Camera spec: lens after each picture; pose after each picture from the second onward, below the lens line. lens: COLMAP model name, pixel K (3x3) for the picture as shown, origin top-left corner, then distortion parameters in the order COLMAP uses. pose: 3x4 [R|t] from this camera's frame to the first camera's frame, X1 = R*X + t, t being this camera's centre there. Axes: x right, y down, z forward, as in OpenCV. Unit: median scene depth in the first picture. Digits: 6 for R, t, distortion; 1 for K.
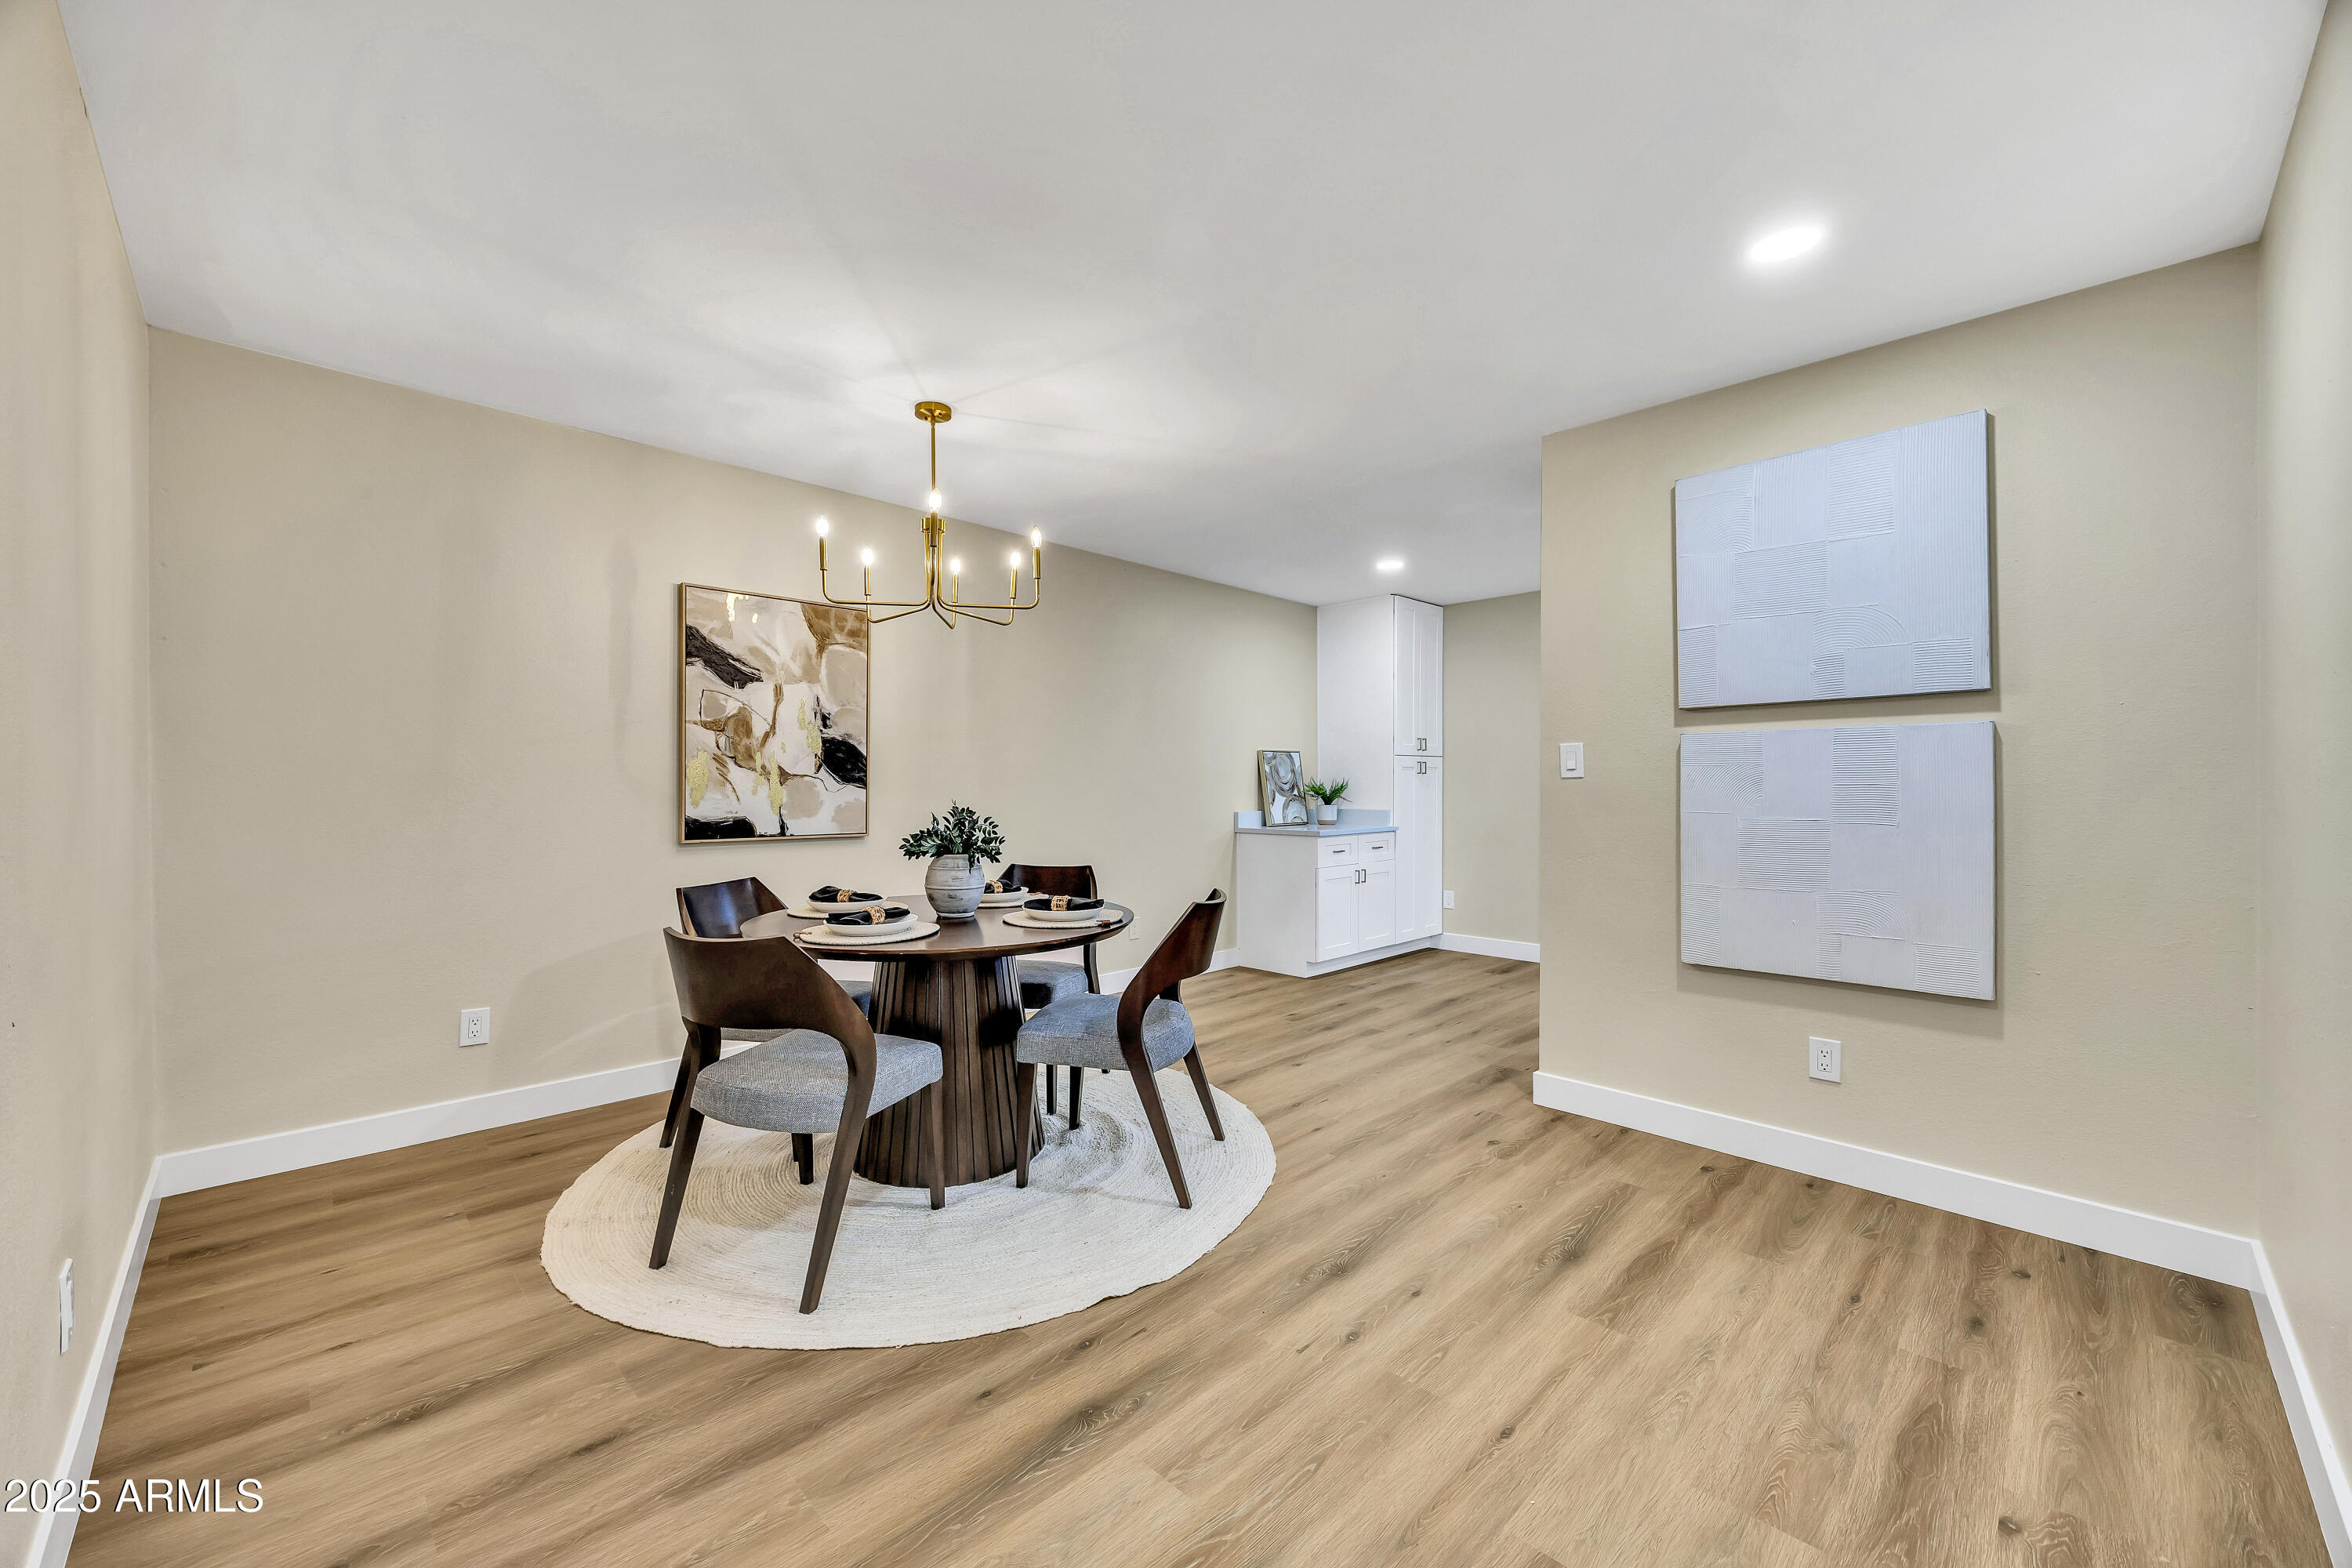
lens RADIAL K [[908.5, 0, 1170.9], [0, 908.5, 782.2], [0, 0, 1]] dist [0.002023, 0.000031]
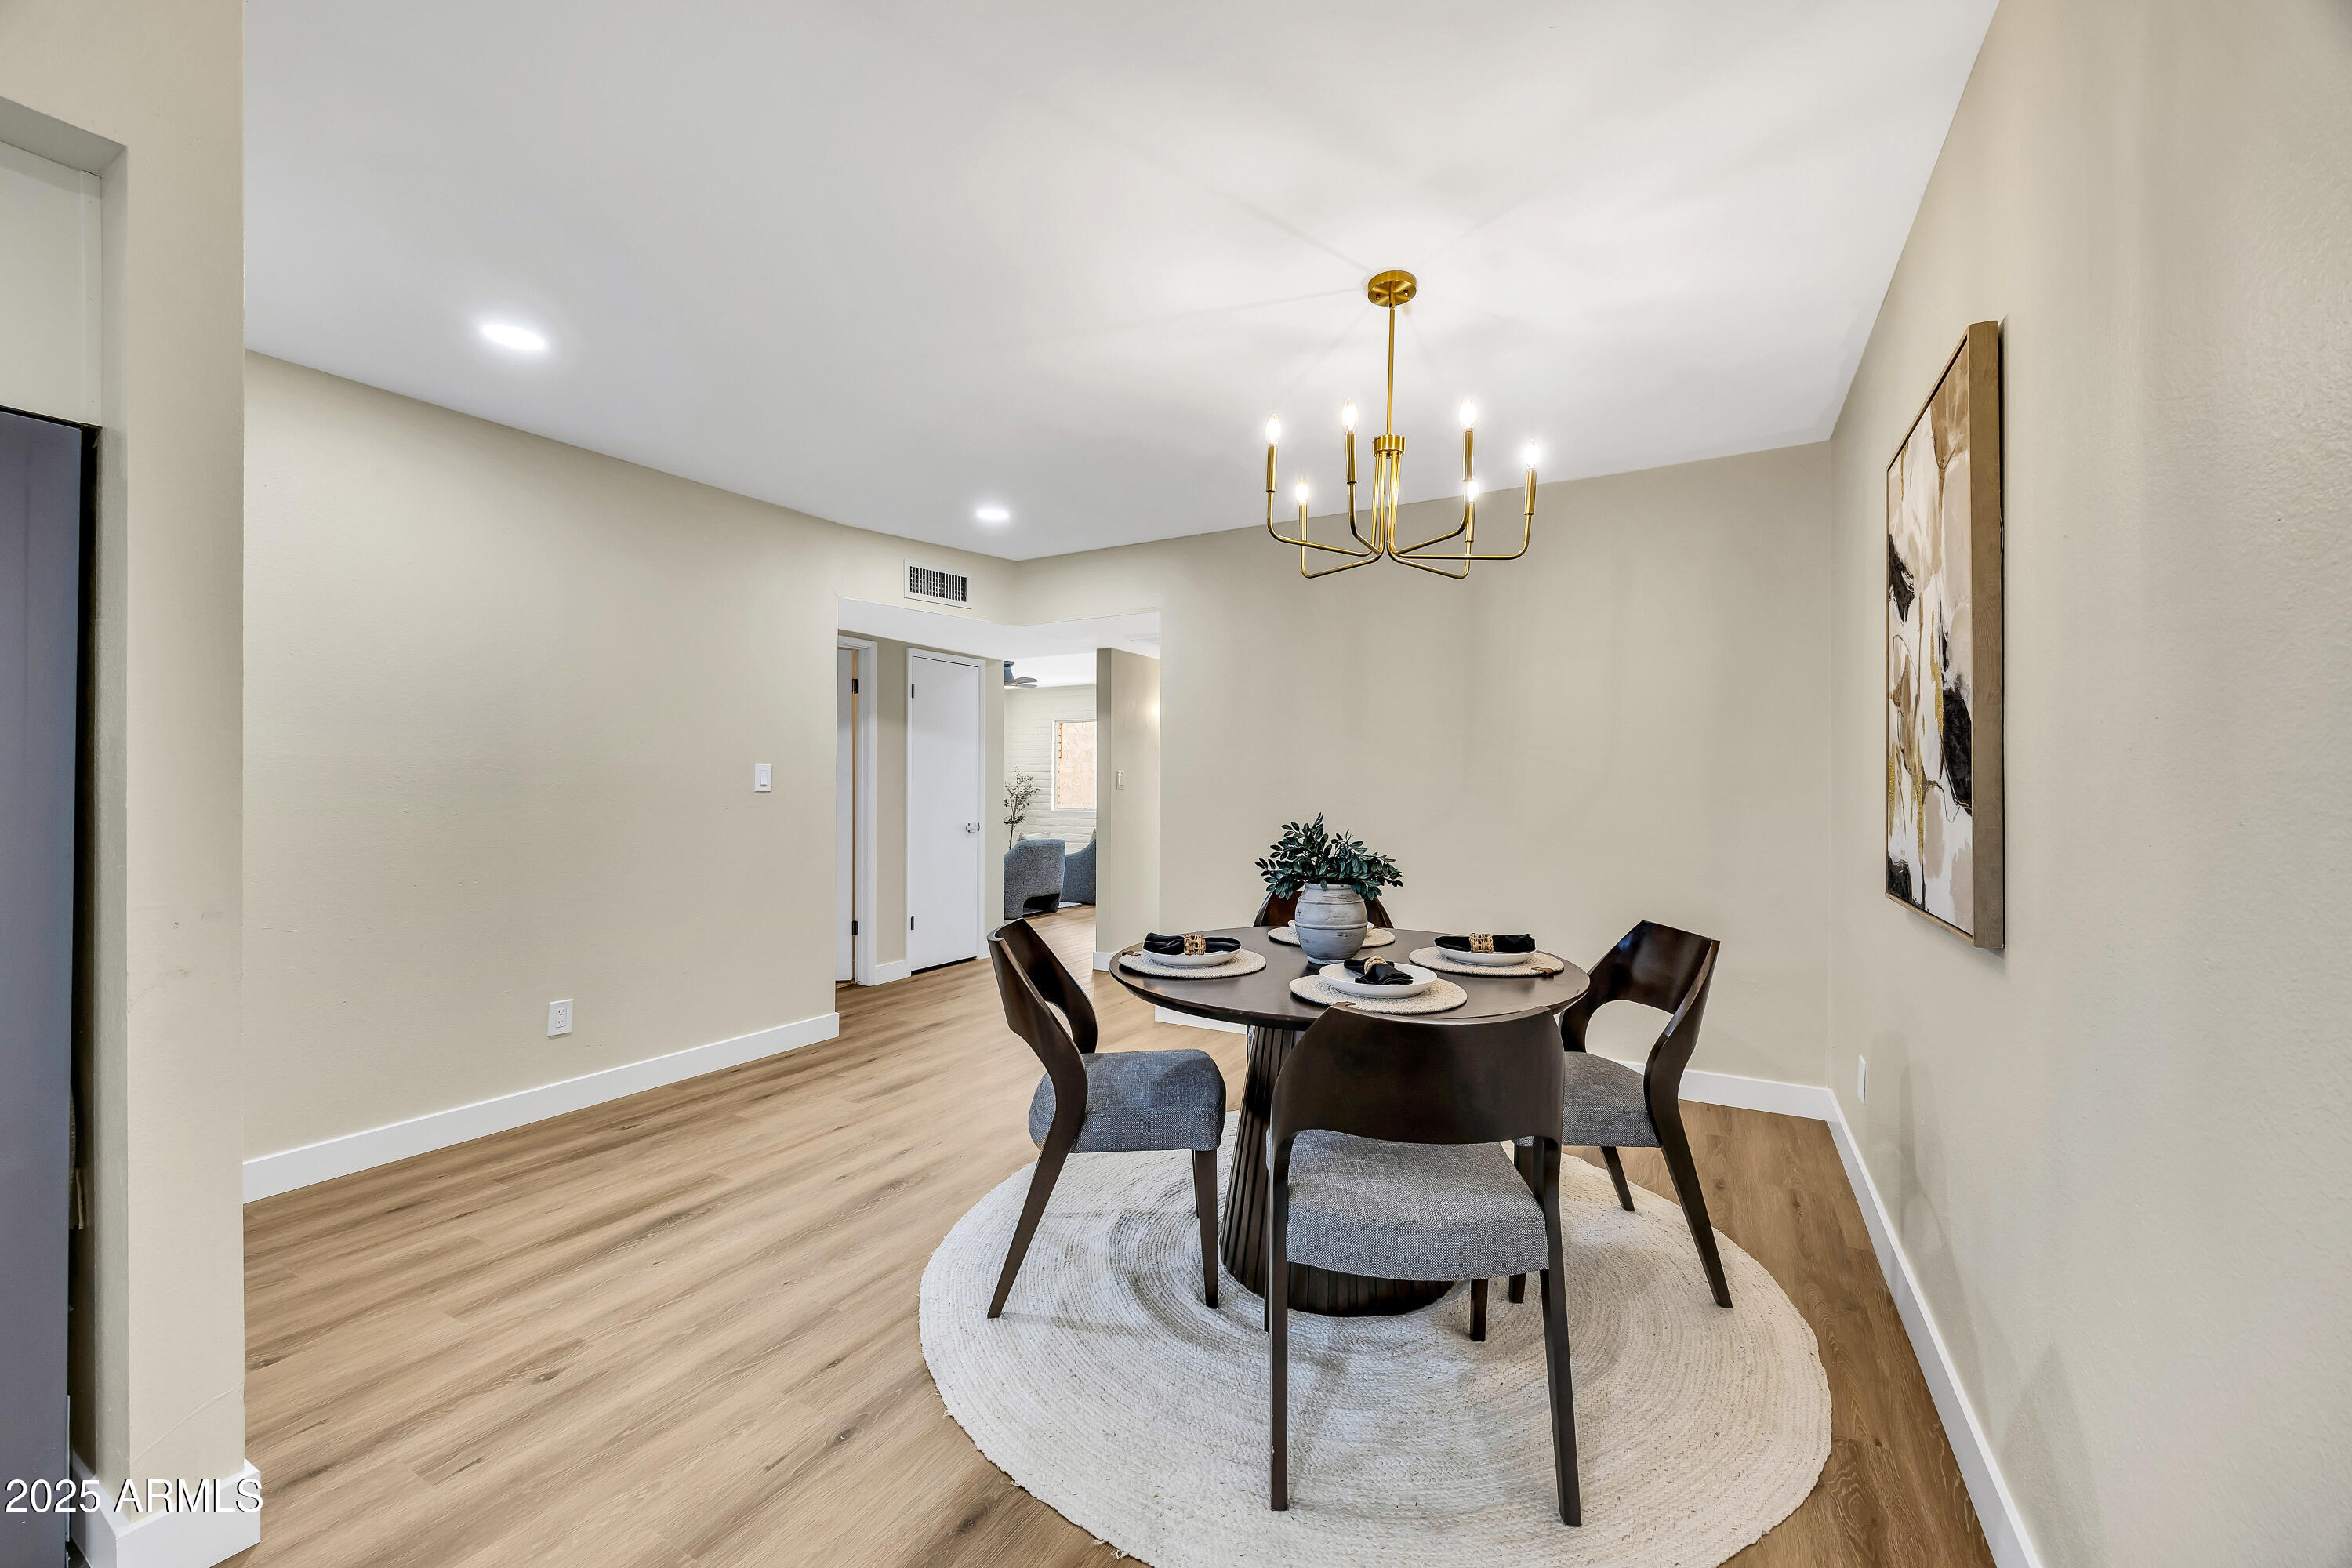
lens RADIAL K [[908.5, 0, 1174.7], [0, 908.5, 789.4], [0, 0, 1]] dist [0.002023, 0.000031]
pose [[-0.965423, 0.001424, -0.260686, 0.110511], [0.001777, 0.999998, -0.001121, -0.002761], [0.260684, -0.001546, -0.965423, 1.847799]]
